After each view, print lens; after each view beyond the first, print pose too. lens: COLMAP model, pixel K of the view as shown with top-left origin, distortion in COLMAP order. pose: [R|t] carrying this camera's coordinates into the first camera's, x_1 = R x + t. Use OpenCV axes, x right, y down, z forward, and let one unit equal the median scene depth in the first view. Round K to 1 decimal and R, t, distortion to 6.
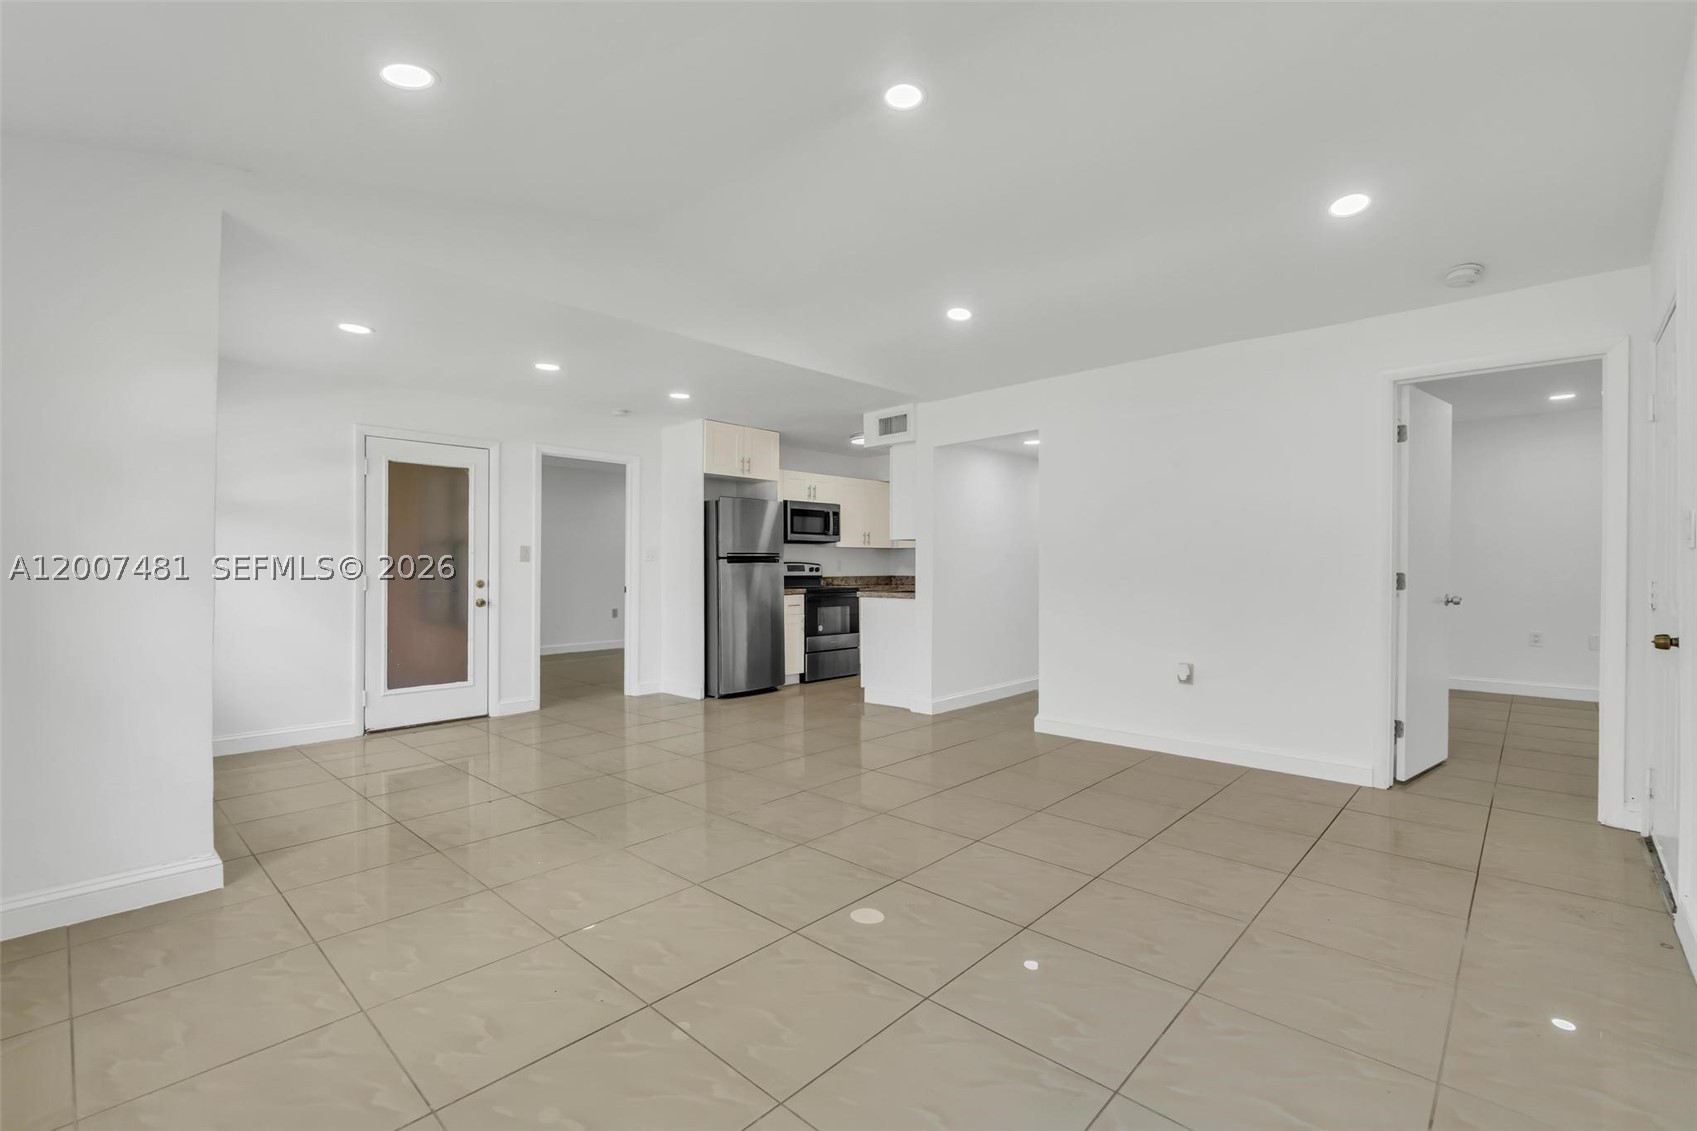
lens RADIAL K [[722.6, 0, 861.1], [0, 722.6, 562.6], [0, 0, 1]] dist [0.000329, -0.002662]
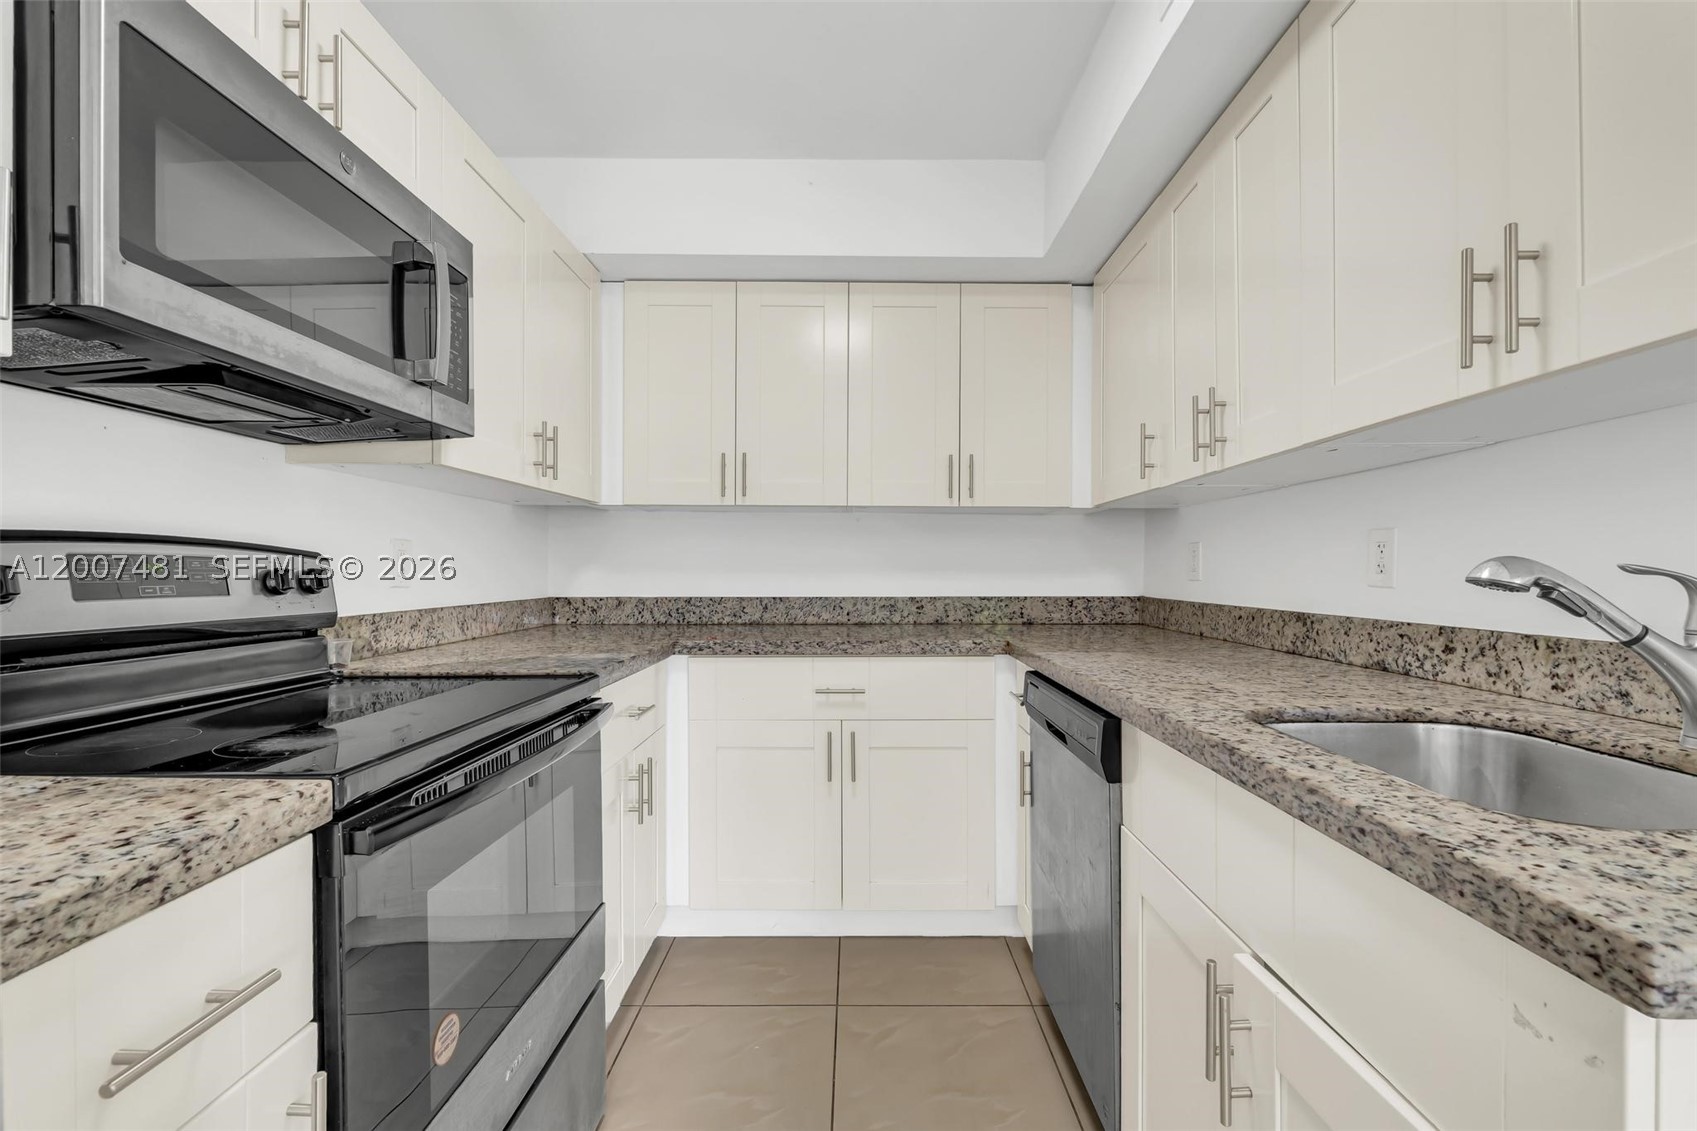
lens RADIAL K [[722.6, 0, 854.8], [0, 722.6, 574.1], [0, 0, 1]] dist [0.000329, -0.002662]
pose [[0.741542, -0.001244, 0.670906, -0.090154], [-0.006200, 0.999943, 0.008707, 0.005540], [-0.670878, -0.010616, 0.741491, 0.865250]]
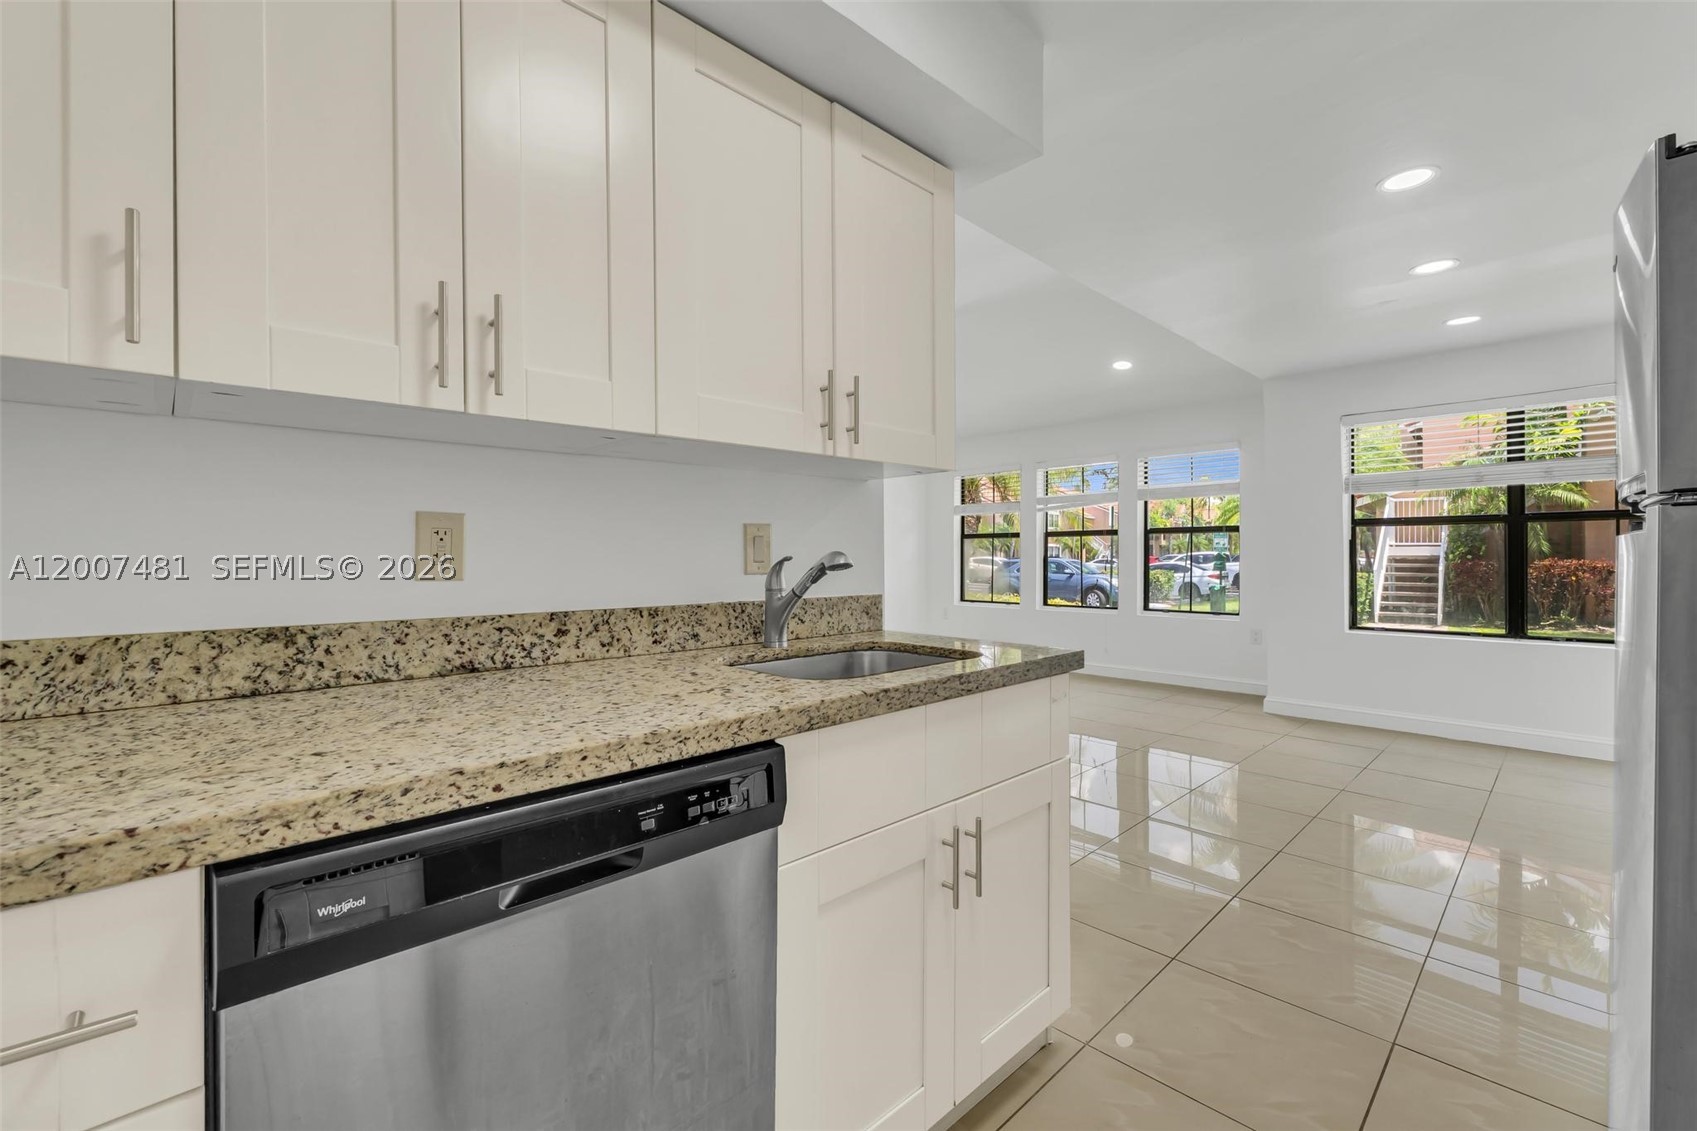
lens RADIAL K [[722.6, 0, 854.2], [0, 722.6, 555.2], [0, 0, 1]] dist [0.000329, -0.002662]
pose [[-0.998272, 0.005084, 0.058550, 0.053463], [0.004529, 0.999944, -0.009608, 0.006151], [-0.058596, -0.009327, -0.998238, 1.099947]]
